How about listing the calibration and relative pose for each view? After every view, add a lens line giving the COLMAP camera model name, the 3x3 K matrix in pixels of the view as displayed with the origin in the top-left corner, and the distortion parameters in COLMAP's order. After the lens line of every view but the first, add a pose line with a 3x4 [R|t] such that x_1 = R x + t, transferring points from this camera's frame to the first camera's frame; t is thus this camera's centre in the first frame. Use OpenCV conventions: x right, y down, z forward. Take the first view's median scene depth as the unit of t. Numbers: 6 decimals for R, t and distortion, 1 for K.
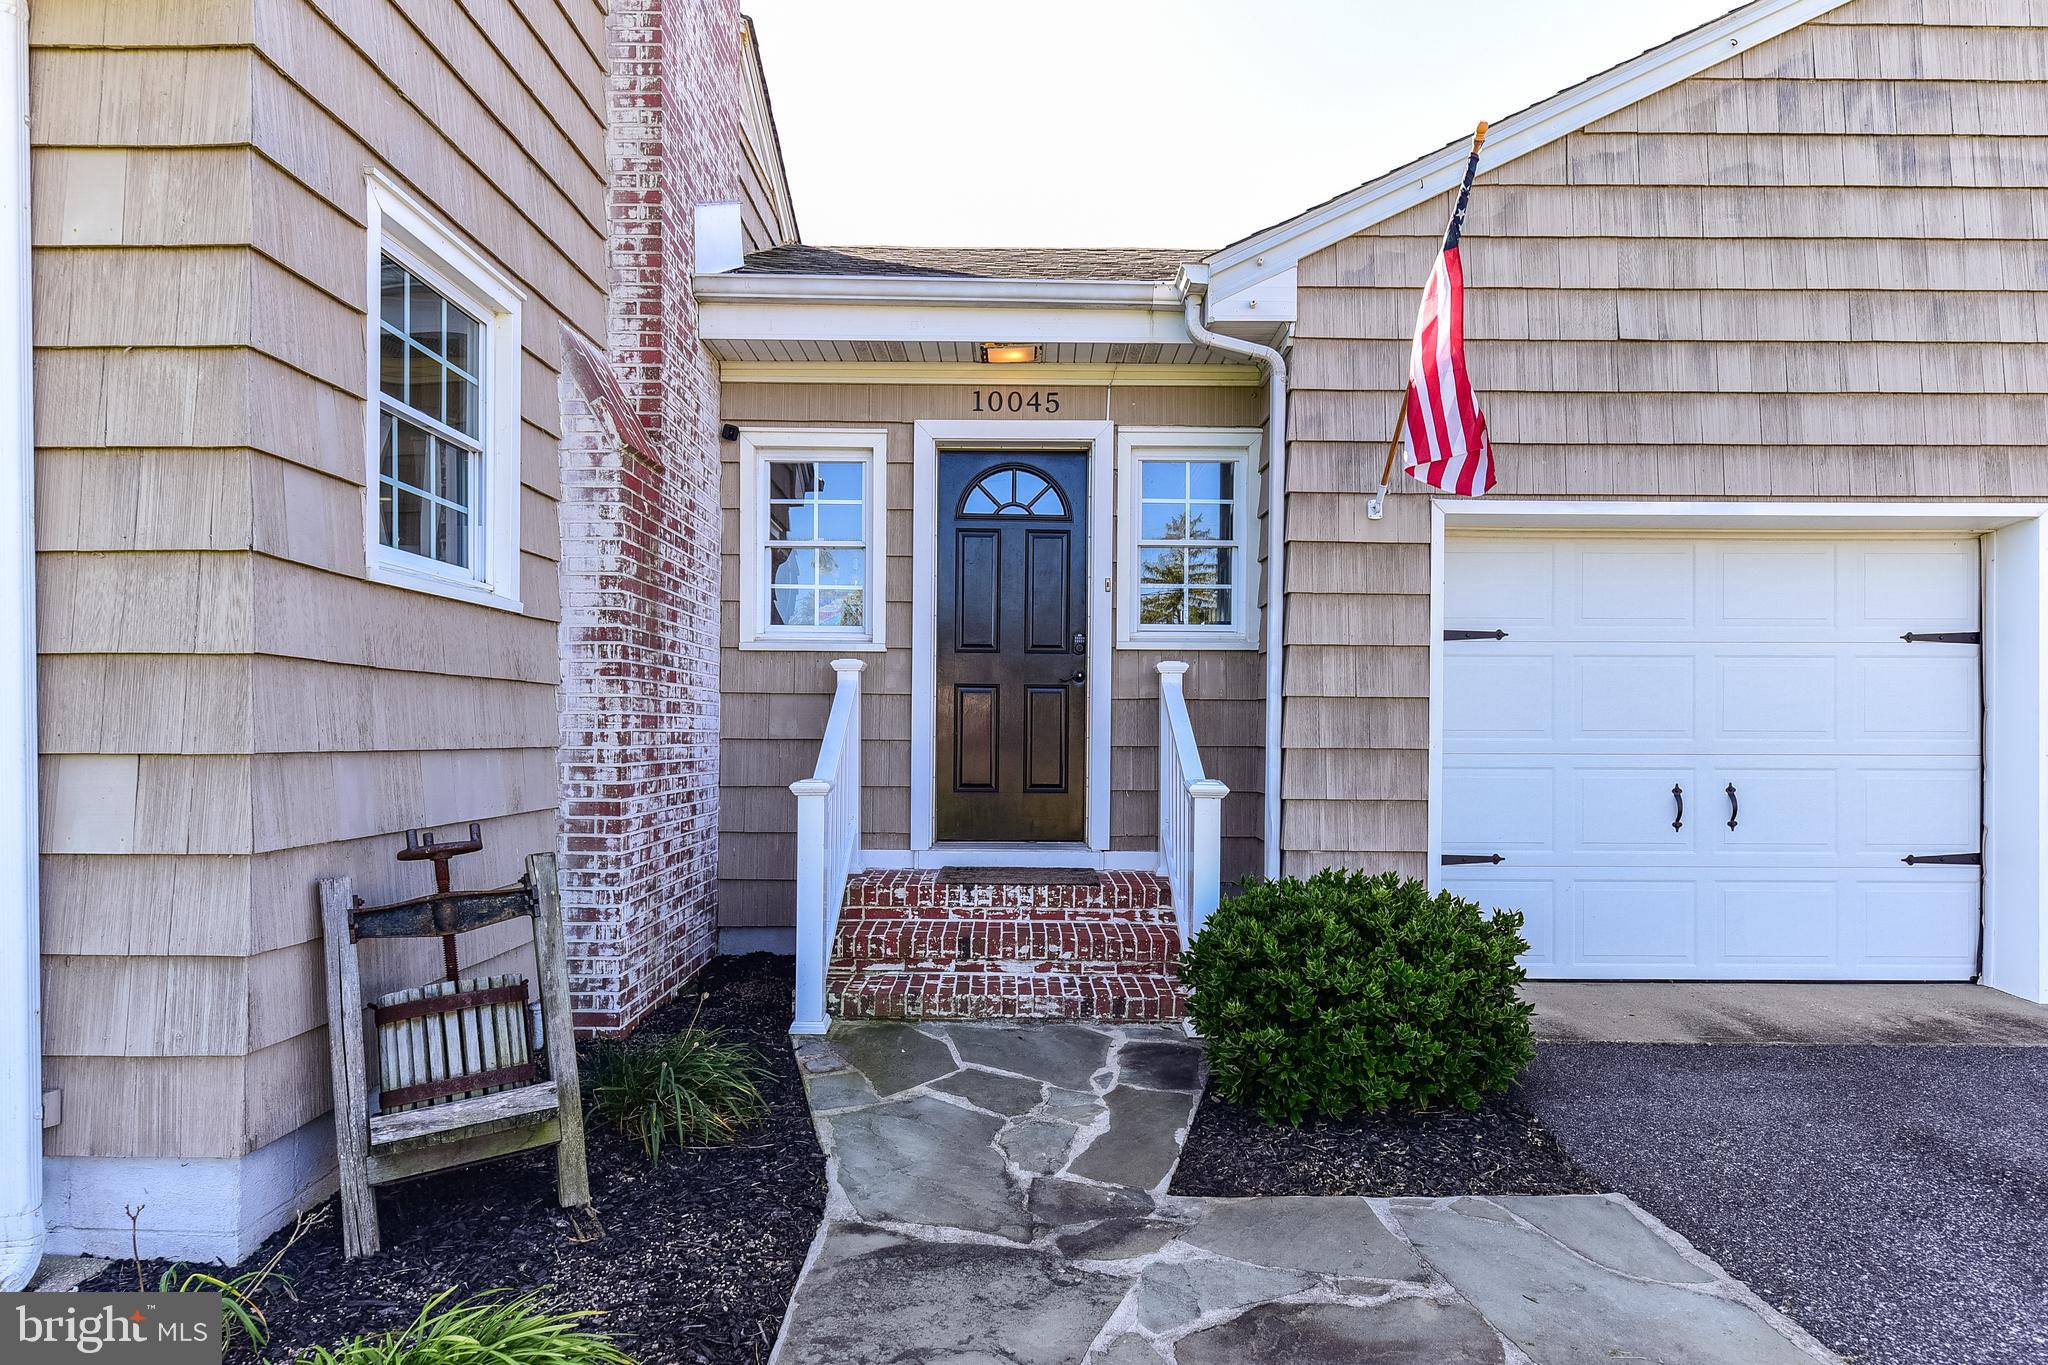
lens RADIAL K [[1157.2, 0, 1028.2], [0, 1157.2, 742.1], [0, 0, 1]] dist [-0.001484, -0.000463]
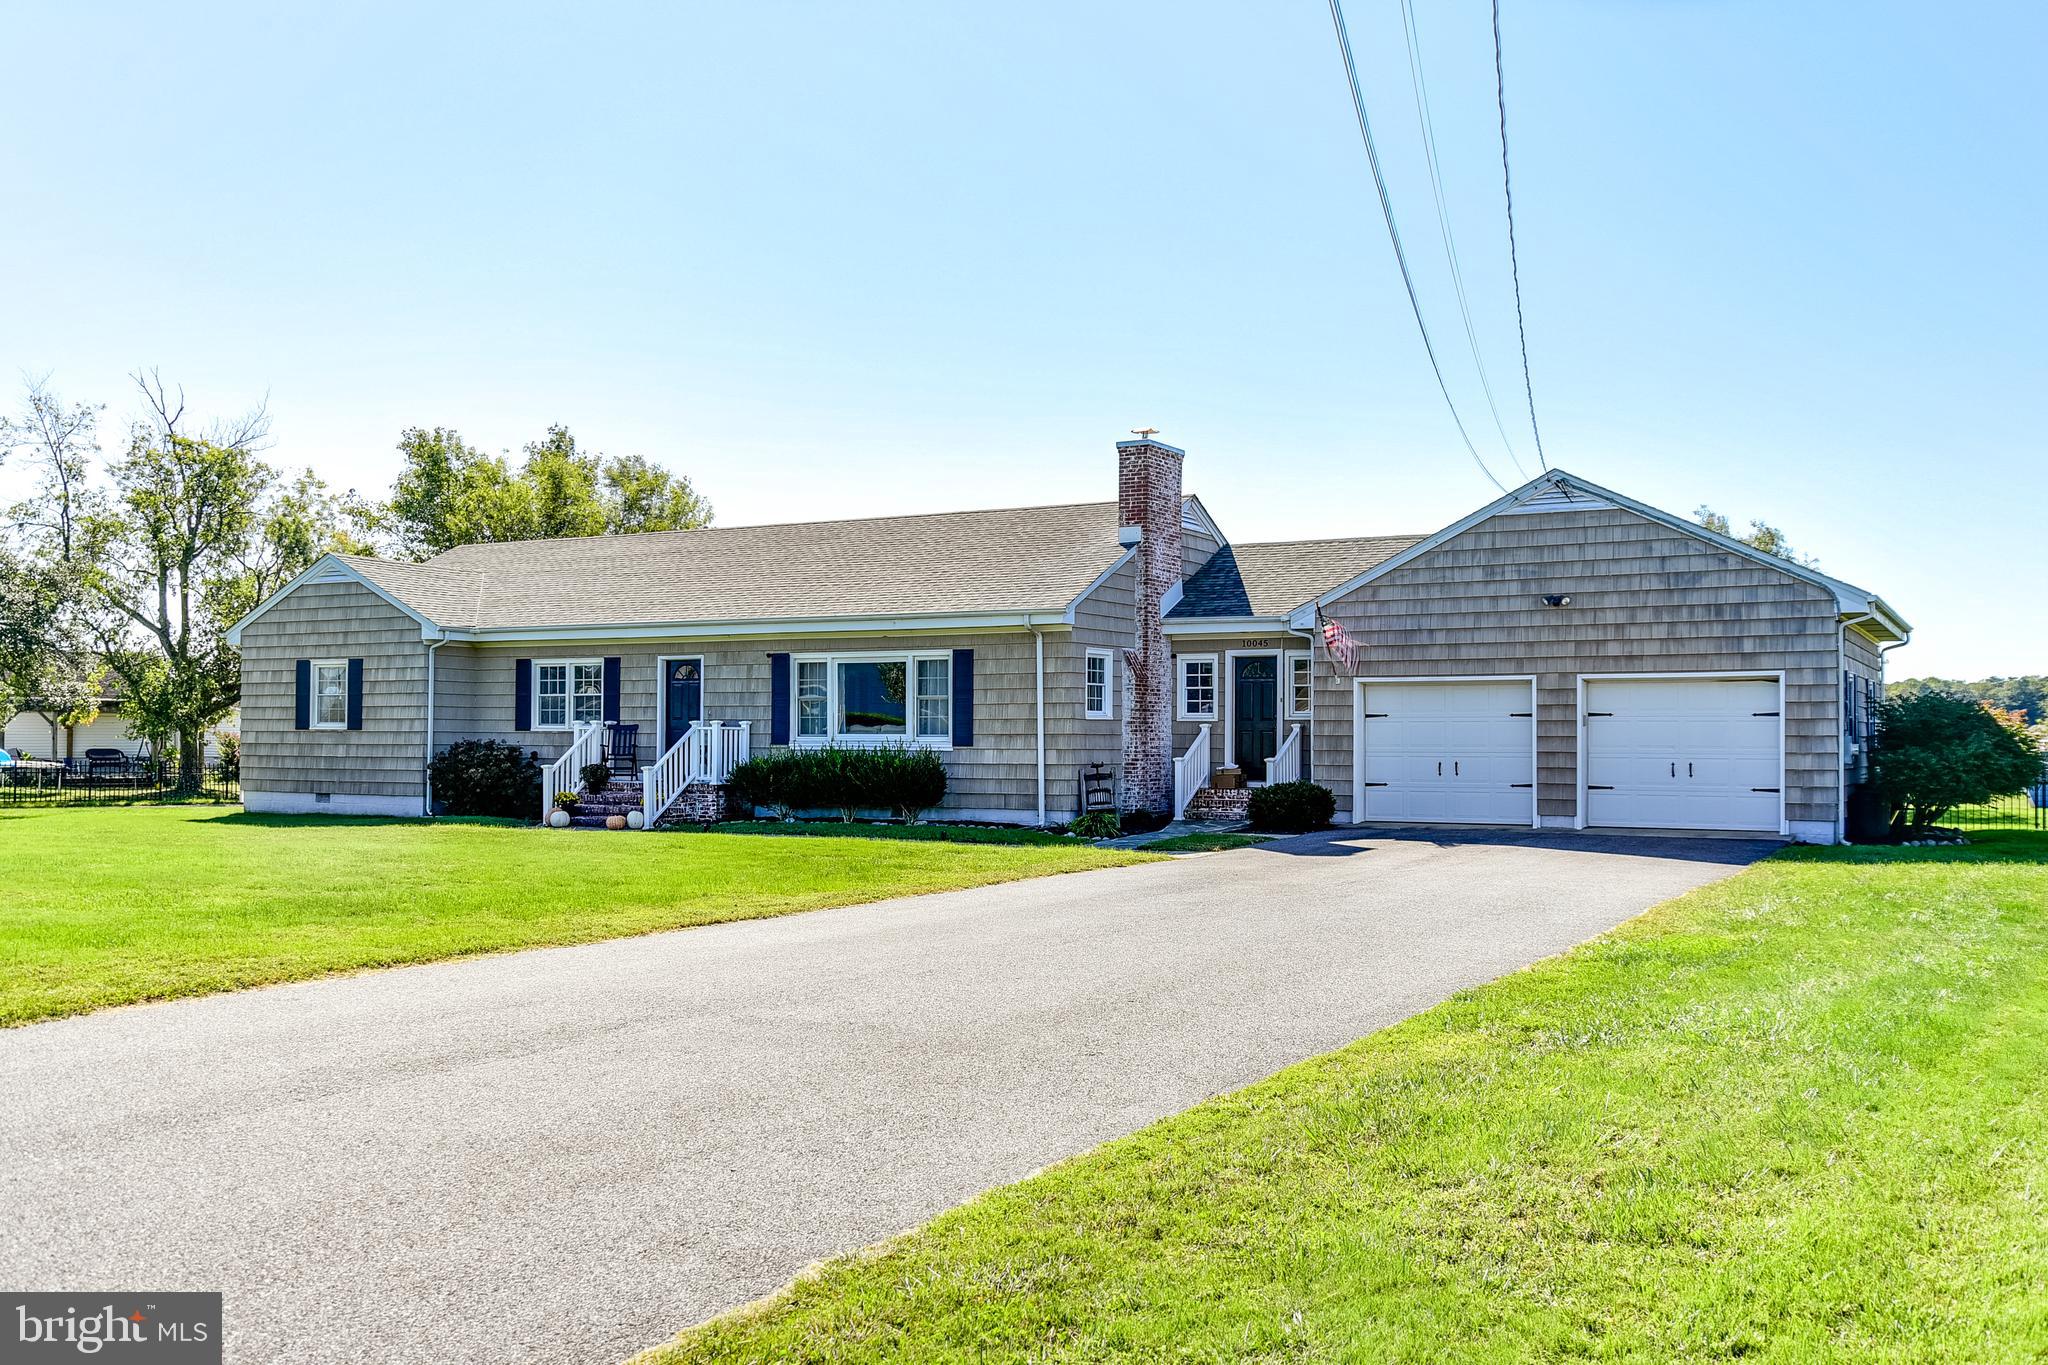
lens RADIAL K [[1829.2, 0, 1024.3], [0, 1829.2, 757.3], [0, 0, 1]] dist [-0.175429, -0.000238]
pose [[0.876092, 0.001722, -0.482140, 2.097202], [-0.002405, 0.999997, -0.000800, 0.033003], [0.482137, 0.001860, 0.876094, -4.209283]]
